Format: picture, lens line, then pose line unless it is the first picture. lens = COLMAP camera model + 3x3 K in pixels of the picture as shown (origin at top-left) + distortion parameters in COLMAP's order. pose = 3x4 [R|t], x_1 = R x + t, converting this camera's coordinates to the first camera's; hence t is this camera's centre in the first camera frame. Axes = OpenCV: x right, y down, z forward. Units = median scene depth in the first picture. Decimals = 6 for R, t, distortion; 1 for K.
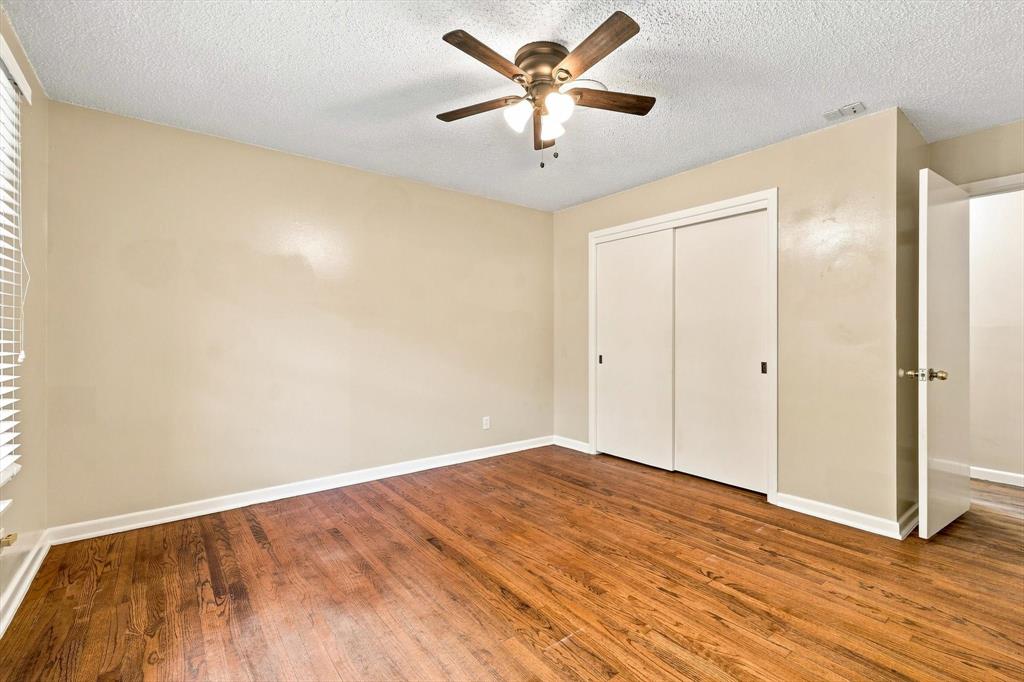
lens RADIAL K [[449.1, 0, 514.5], [0, 449.1, 333.9], [0, 0, 1]] dist [0.014057, -0.000509]
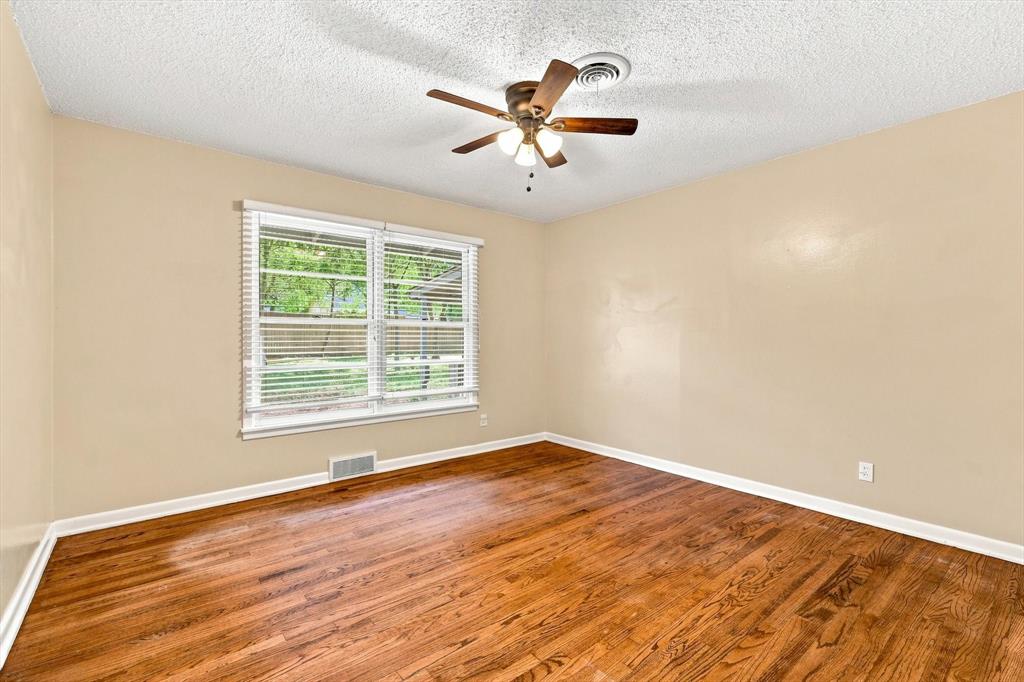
lens RADIAL K [[449.1, 0, 501.3], [0, 449.1, 341.3], [0, 0, 1]] dist [0.014057, -0.000509]
pose [[0.014029, 0.005475, -0.999887, 0.938380], [0.001571, 0.999984, 0.005498, 0.008209], [0.999900, -0.001648, 0.014020, 0.732632]]
